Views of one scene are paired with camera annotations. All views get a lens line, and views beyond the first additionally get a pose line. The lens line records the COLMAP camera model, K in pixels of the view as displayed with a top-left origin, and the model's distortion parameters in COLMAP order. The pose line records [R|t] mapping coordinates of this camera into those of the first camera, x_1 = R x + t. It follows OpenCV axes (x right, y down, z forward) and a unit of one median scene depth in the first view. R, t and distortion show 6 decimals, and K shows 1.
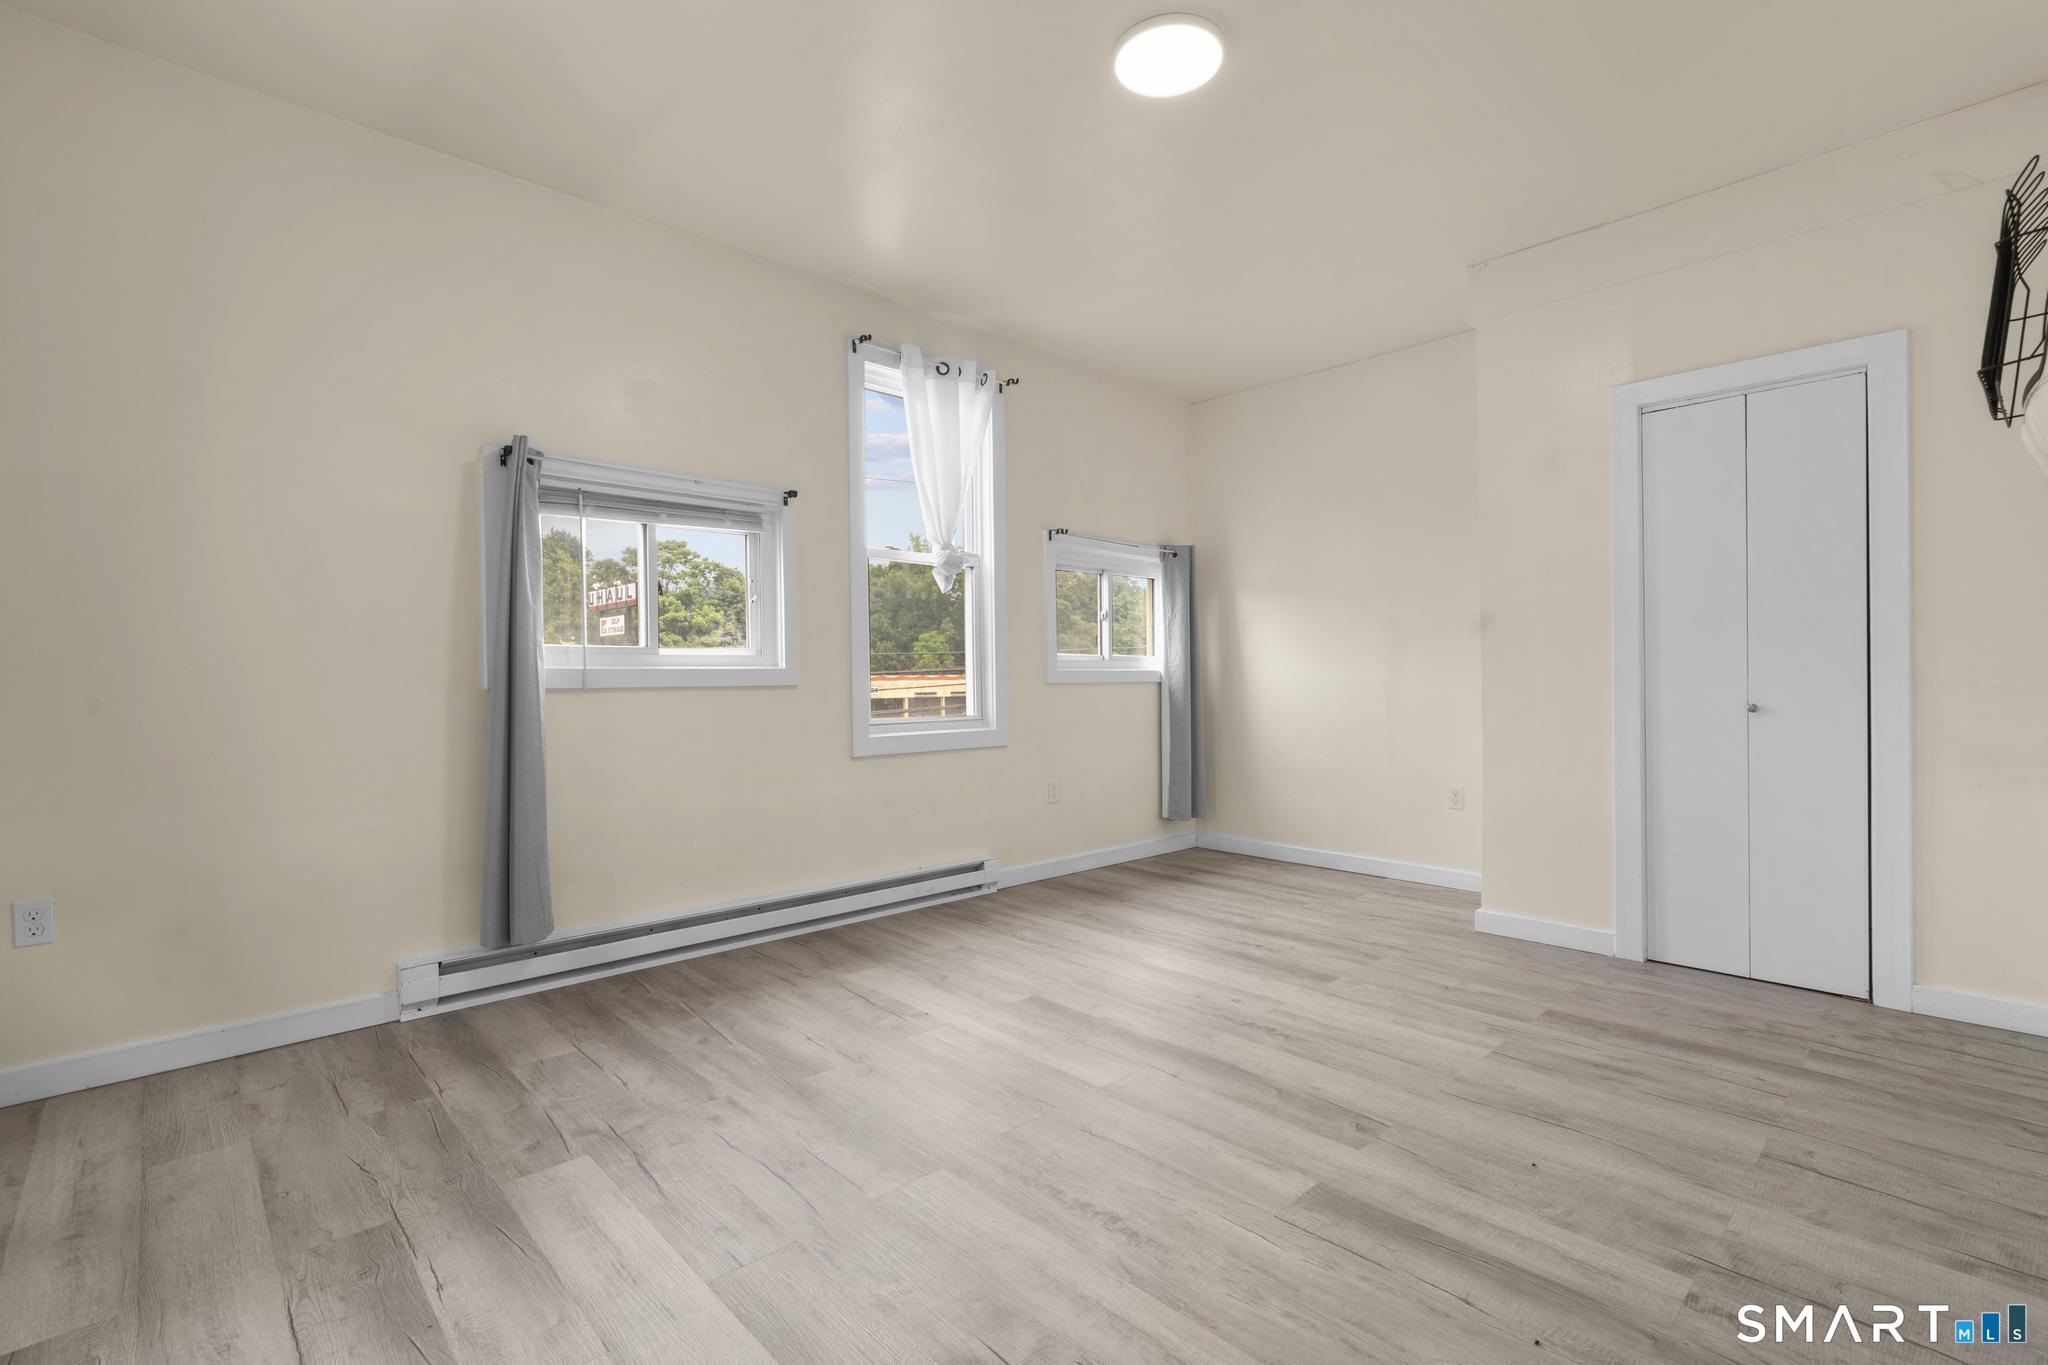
lens RADIAL K [[919.2, 0, 1023.2], [0, 919.2, 691.0], [0, 0, 1]] dist [-0.004117, 0.001948]
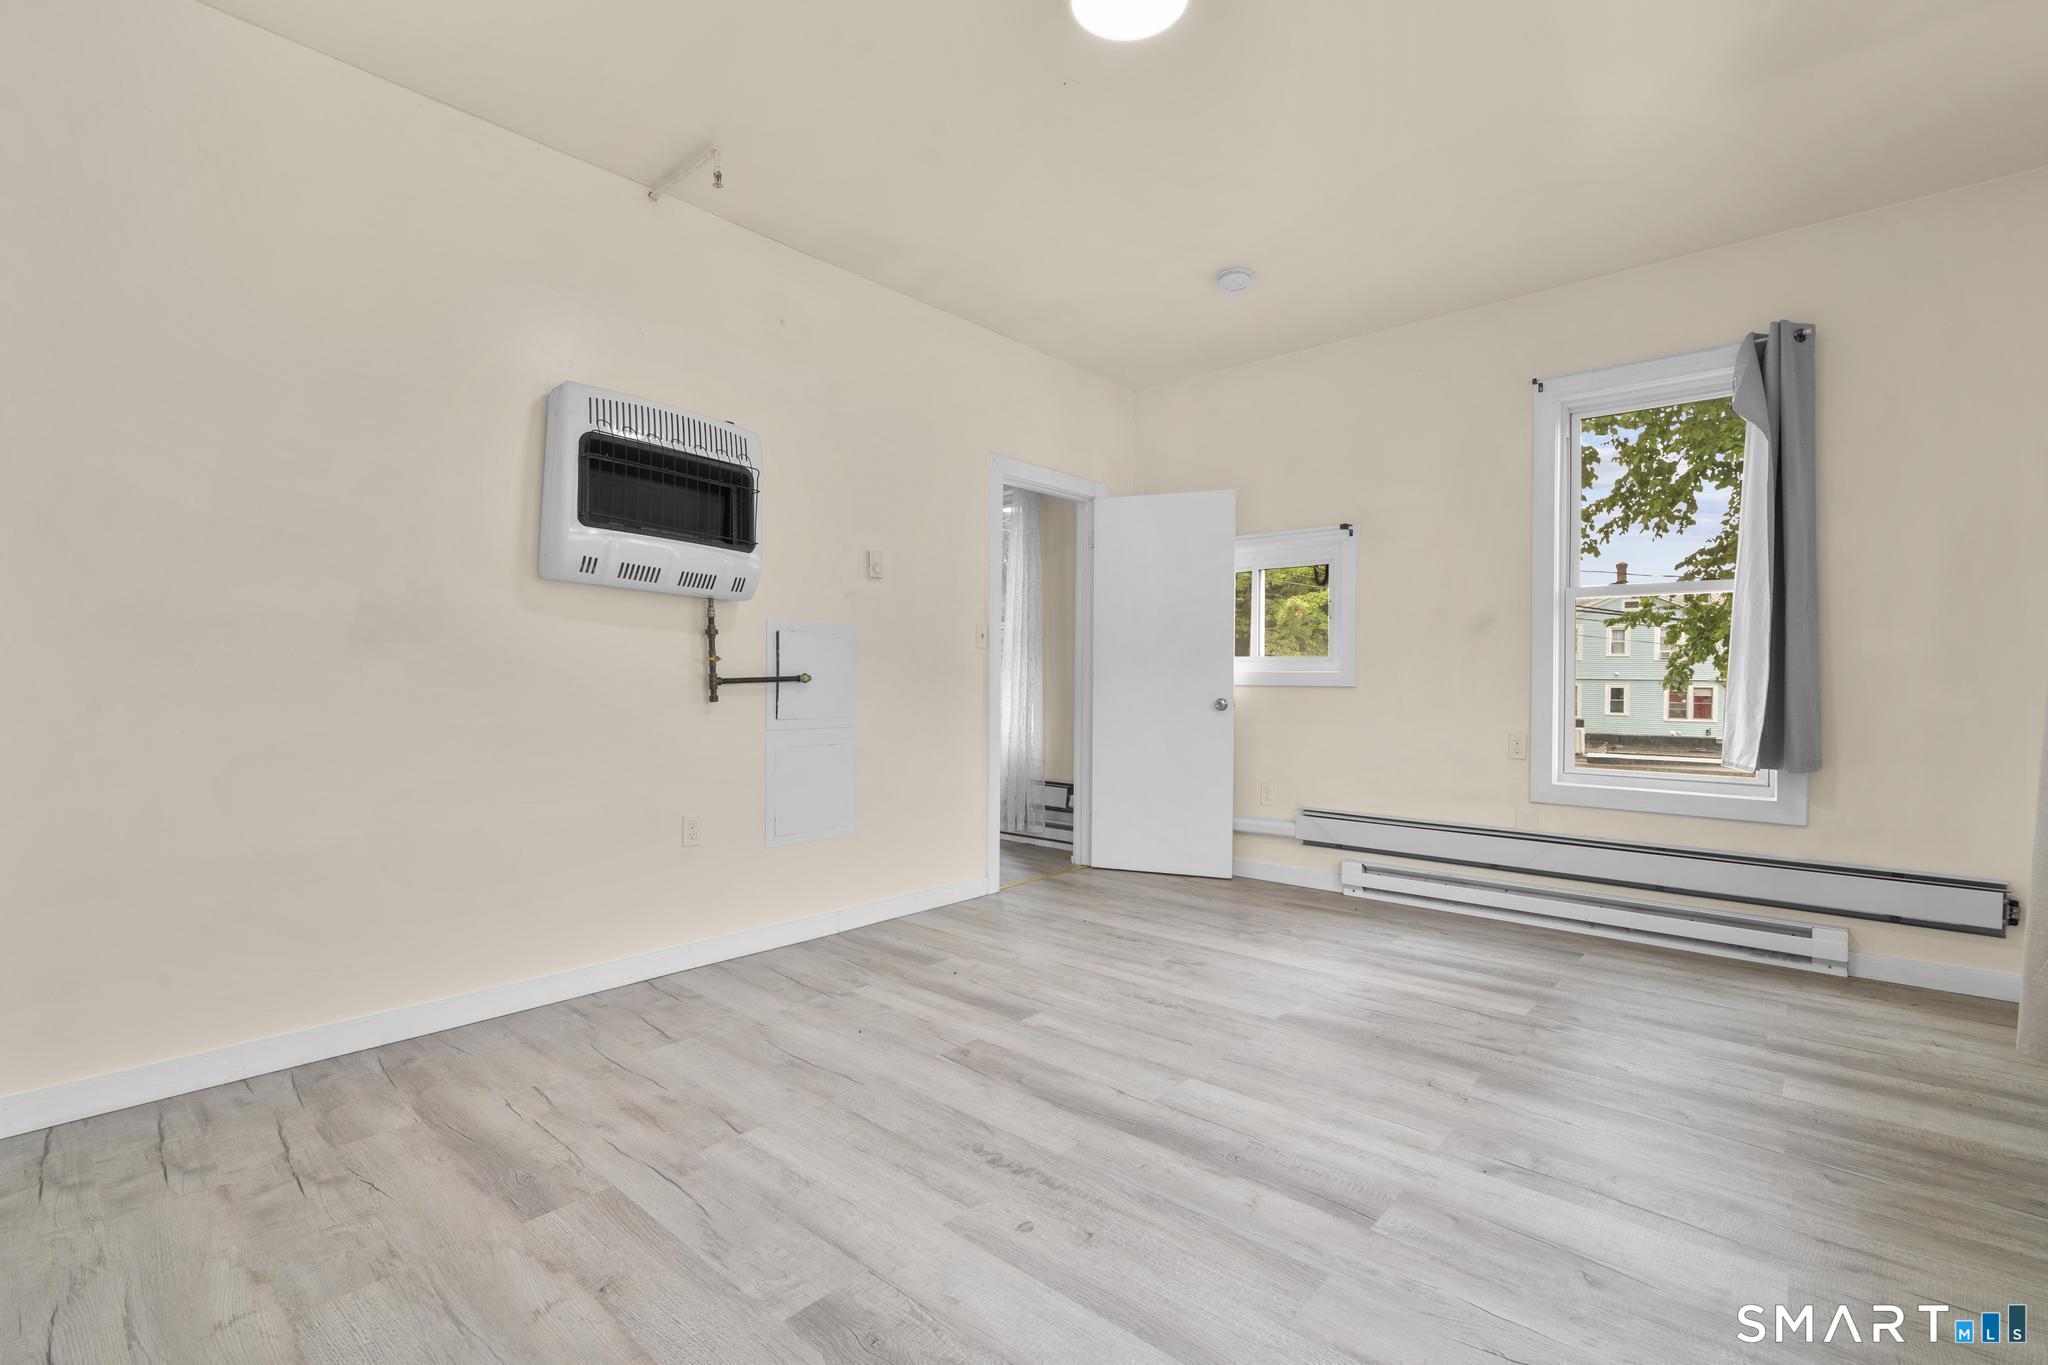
lens RADIAL K [[919.2, 0, 1023.2], [0, 919.2, 691.0], [0, 0, 1]] dist [-0.004117, 0.001948]
pose [[-0.996269, 0.001979, -0.086282, 0.279087], [-0.000117, 0.999705, 0.024282, -0.020847], [0.086305, 0.024201, -0.995975, 1.551858]]
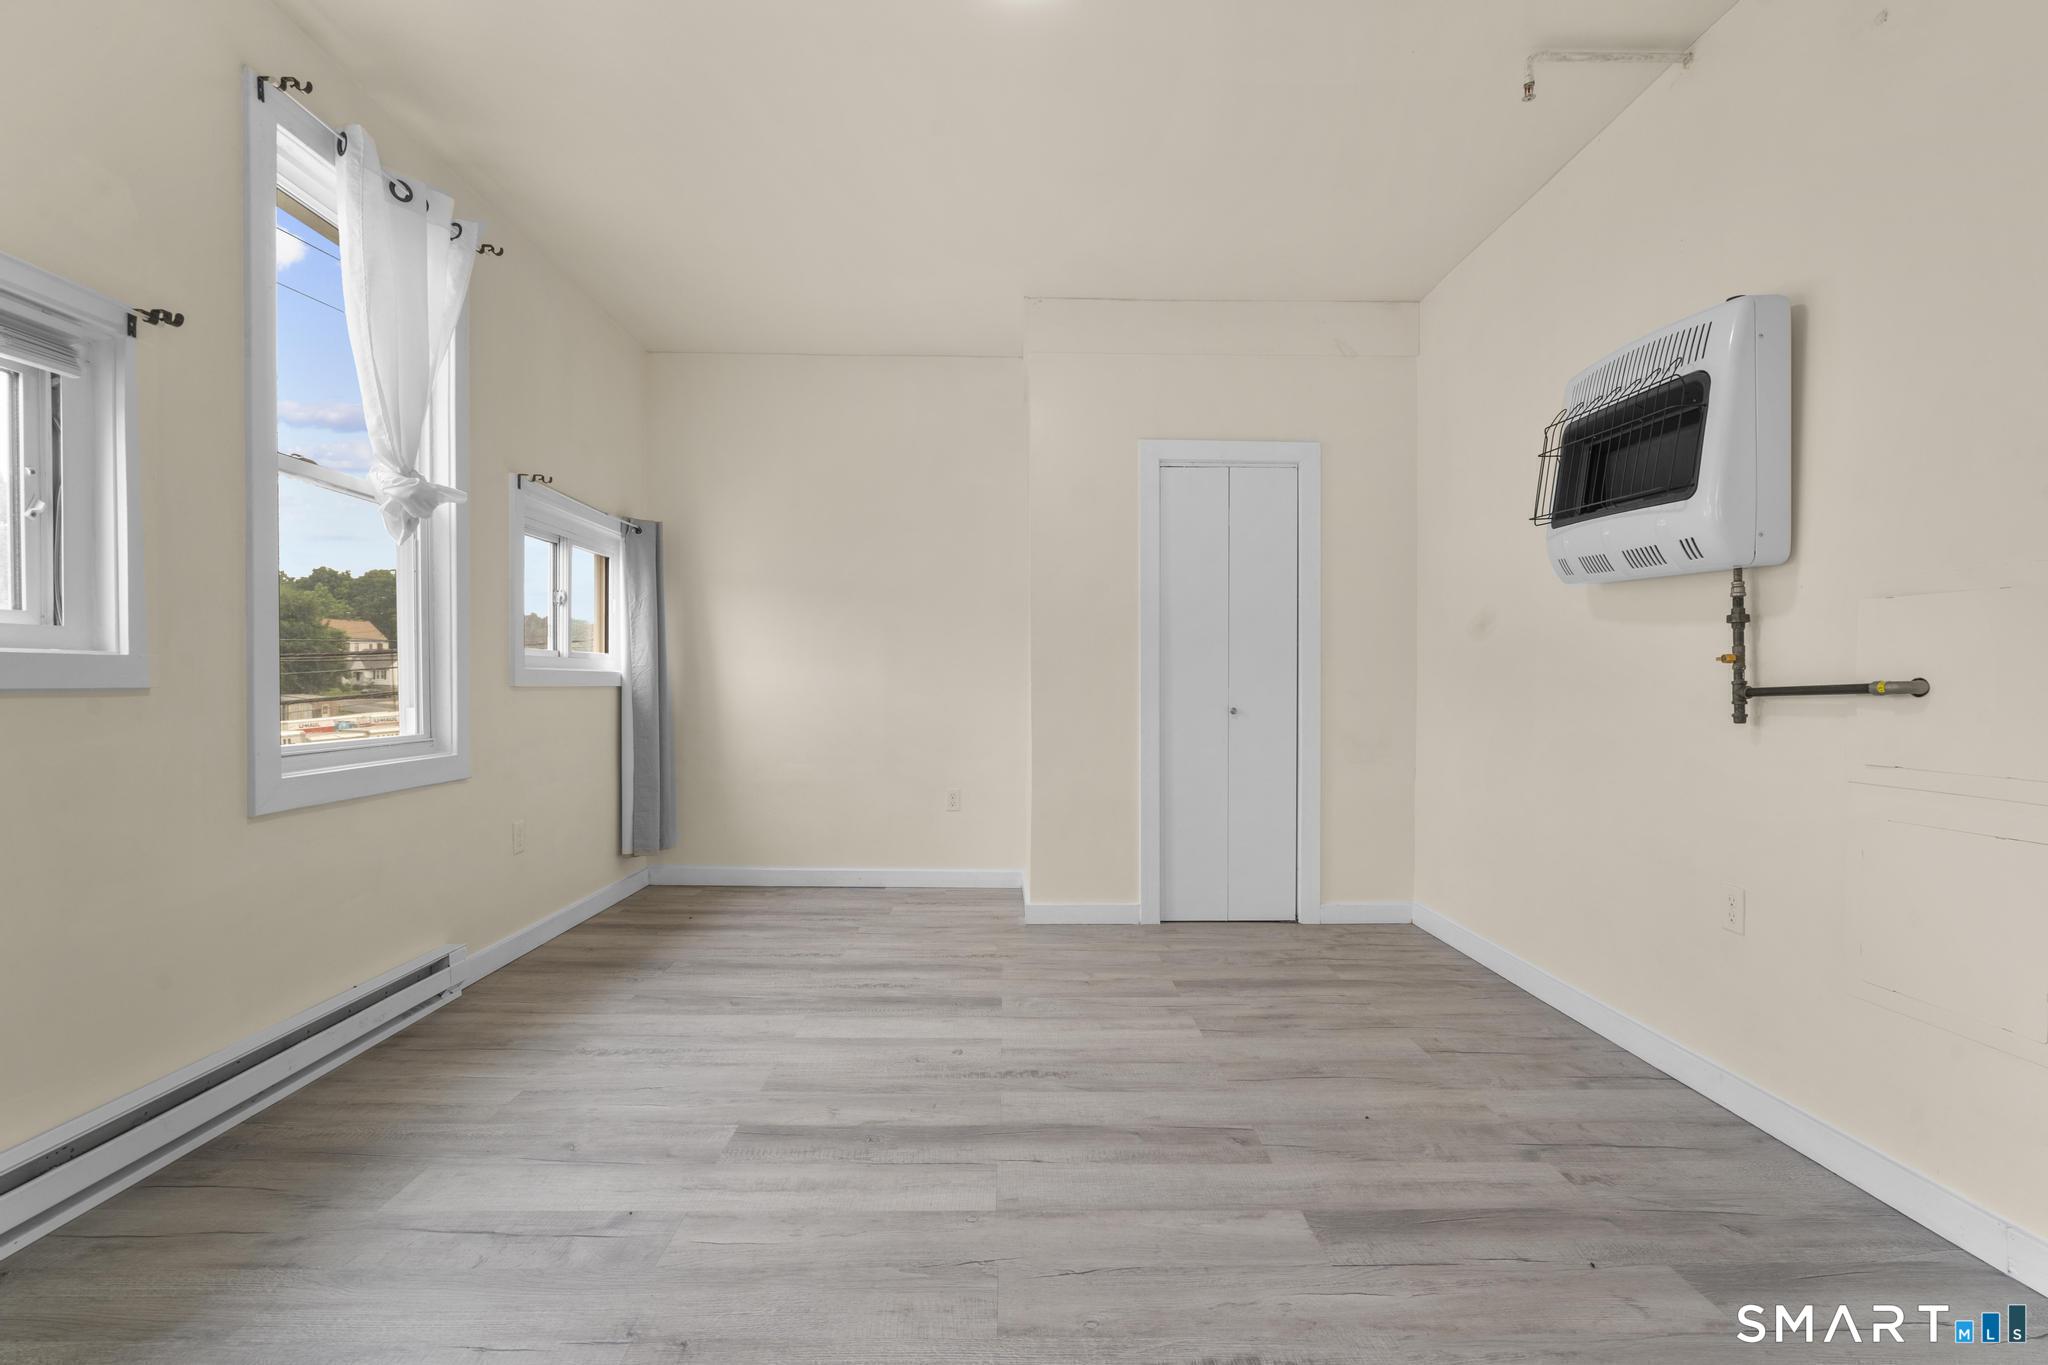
lens RADIAL K [[919.2, 0, 1023.2], [0, 919.2, 691.0], [0, 0, 1]] dist [-0.004117, 0.001948]
pose [[0.673064, 0.004278, 0.739572, -0.369142], [-0.000268, 0.999985, -0.005540, -0.002381], [-0.739584, 0.003531, 0.673055, 0.356586]]
